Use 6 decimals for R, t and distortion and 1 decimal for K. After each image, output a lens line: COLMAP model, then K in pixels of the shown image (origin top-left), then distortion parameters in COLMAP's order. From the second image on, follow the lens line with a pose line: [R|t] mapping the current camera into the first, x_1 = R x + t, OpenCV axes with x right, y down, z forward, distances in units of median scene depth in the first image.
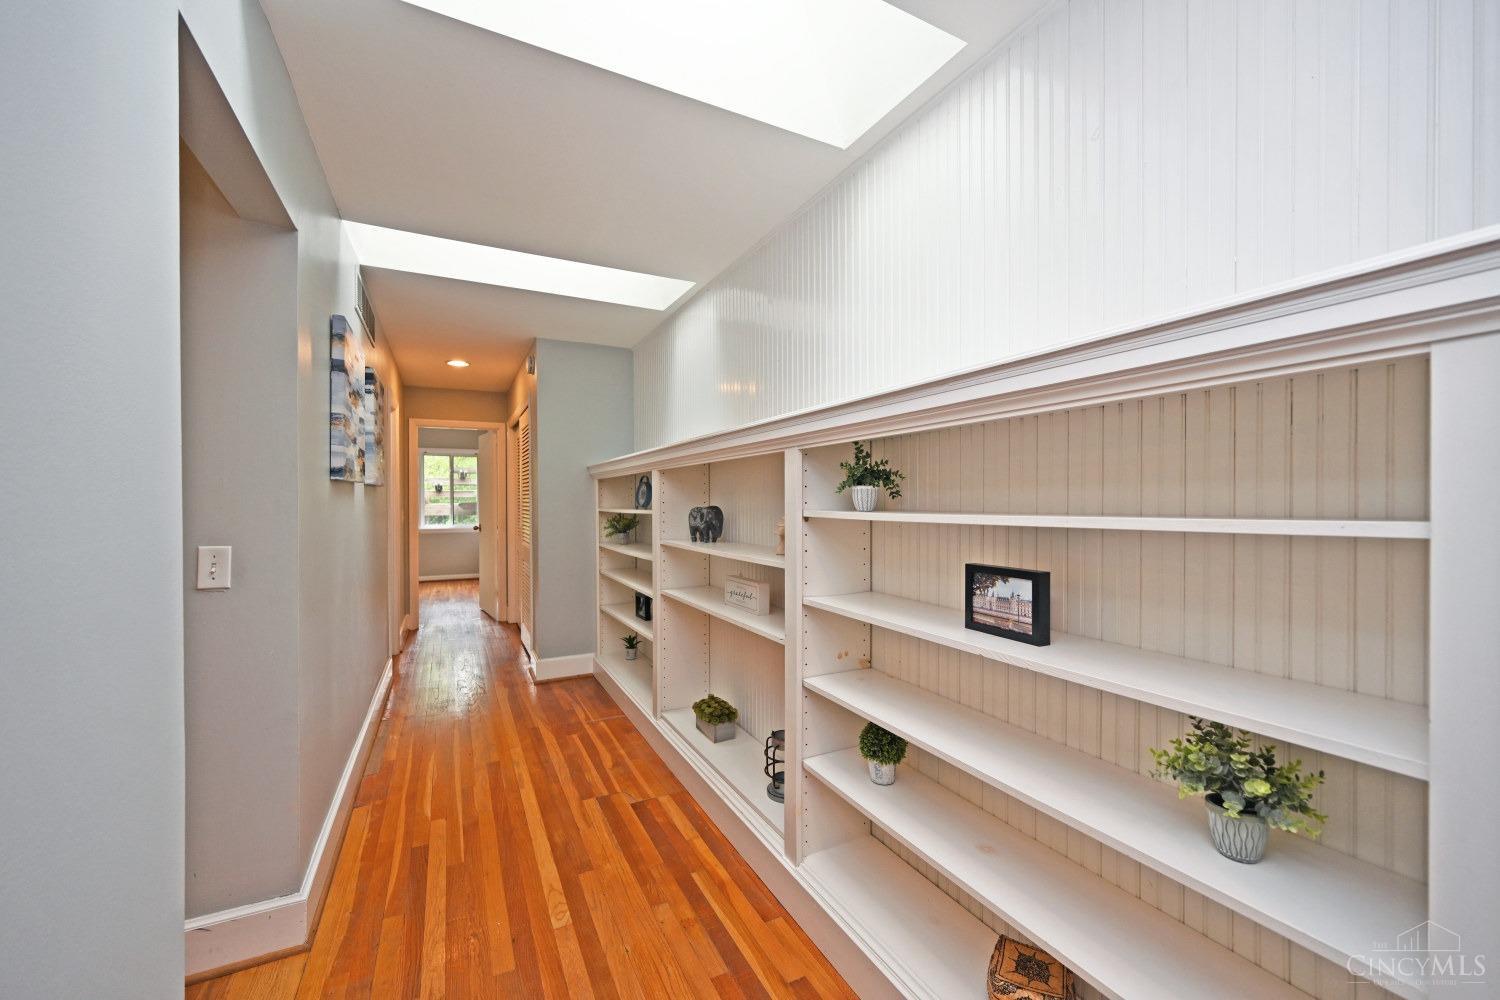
lens RADIAL K [[594.1, 0, 750.7], [0, 594.1, 500.2], [0, 0, 1]] dist [0.000231, 0.000015]
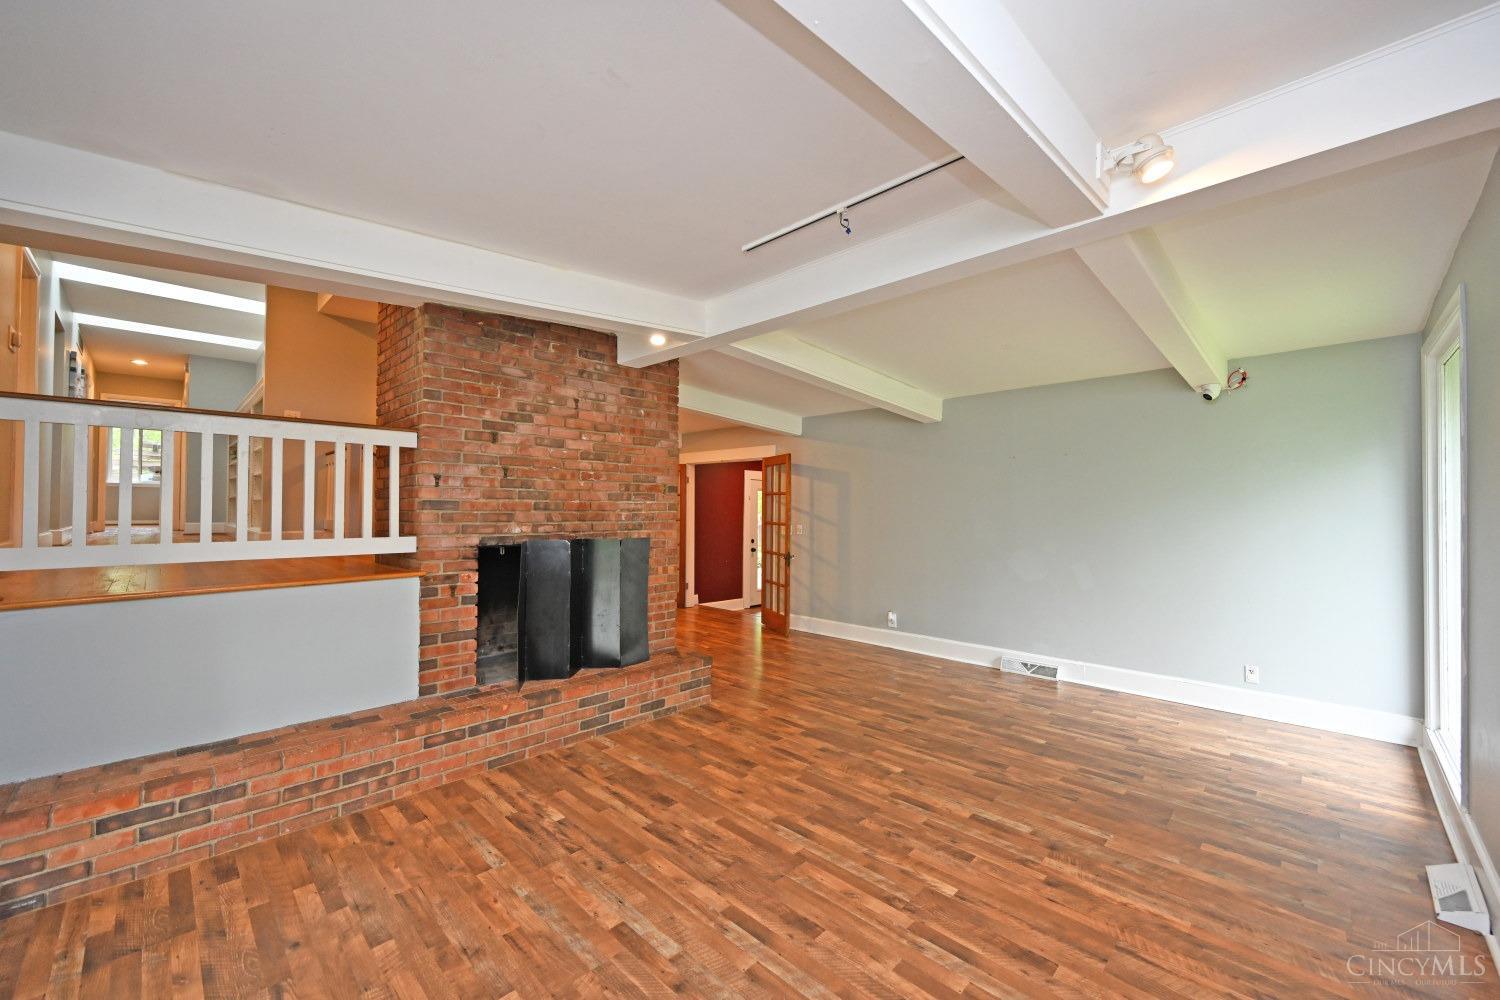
lens RADIAL K [[594.1, 0, 748.9], [0, 594.1, 504.2], [0, 0, 1]] dist [0.000231, 0.000015]
pose [[0.948582, 0.006213, 0.316470, 0.592764], [-0.004036, 0.999963, -0.007533, 0.170872], [-0.316505, 0.005869, 0.948573, -1.101853]]
